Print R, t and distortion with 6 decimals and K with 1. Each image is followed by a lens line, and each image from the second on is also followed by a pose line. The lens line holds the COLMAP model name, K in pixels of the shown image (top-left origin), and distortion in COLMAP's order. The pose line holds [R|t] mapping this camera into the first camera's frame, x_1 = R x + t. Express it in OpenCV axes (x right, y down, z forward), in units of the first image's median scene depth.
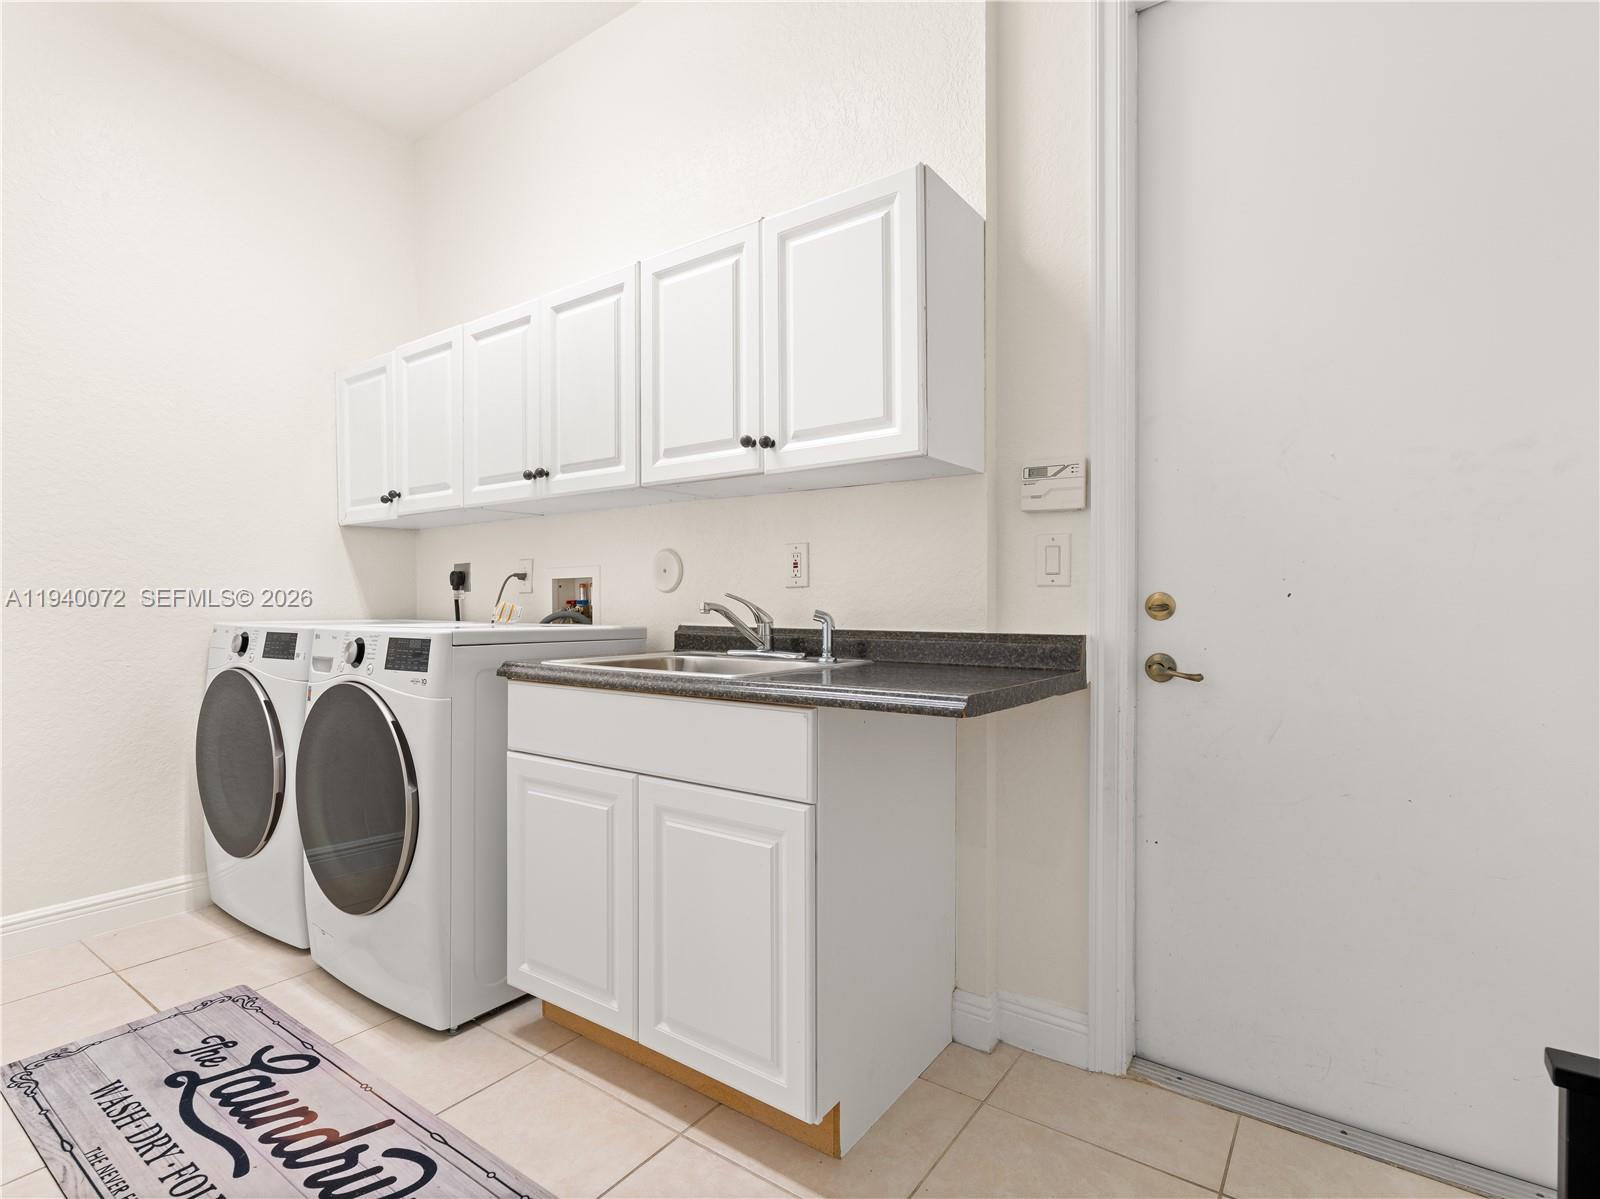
lens RADIAL K [[804.9, 0, 792.3], [0, 804.9, 598.1], [0, 0, 1]] dist [-0.005127, -0.000076]
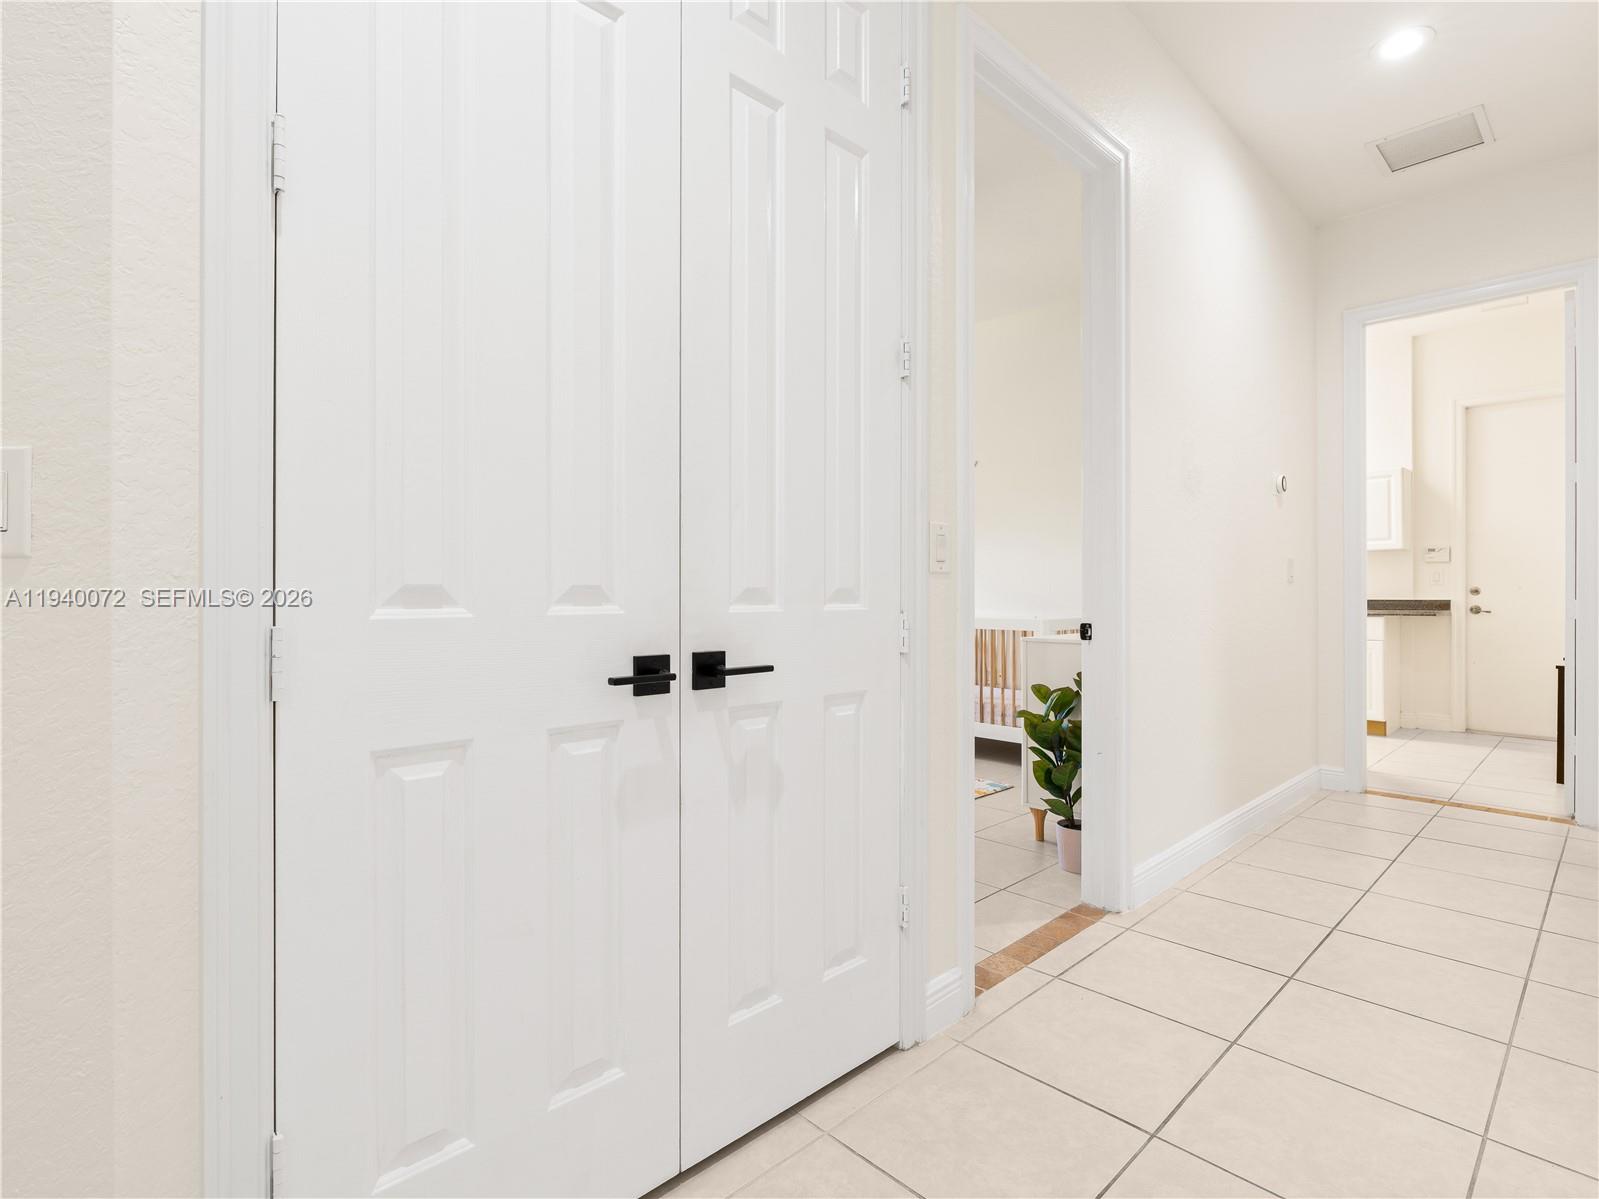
lens RADIAL K [[804.3, 0, 804.5], [0, 804.3, 594.3], [0, 0, 1]] dist [-0.005127, -0.000076]
pose [[0.980953, -0.000910, -0.194243, -1.593016], [-0.000487, 0.999974, -0.007144, 0.048190], [0.194245, 0.007103, 0.980927, -2.740559]]
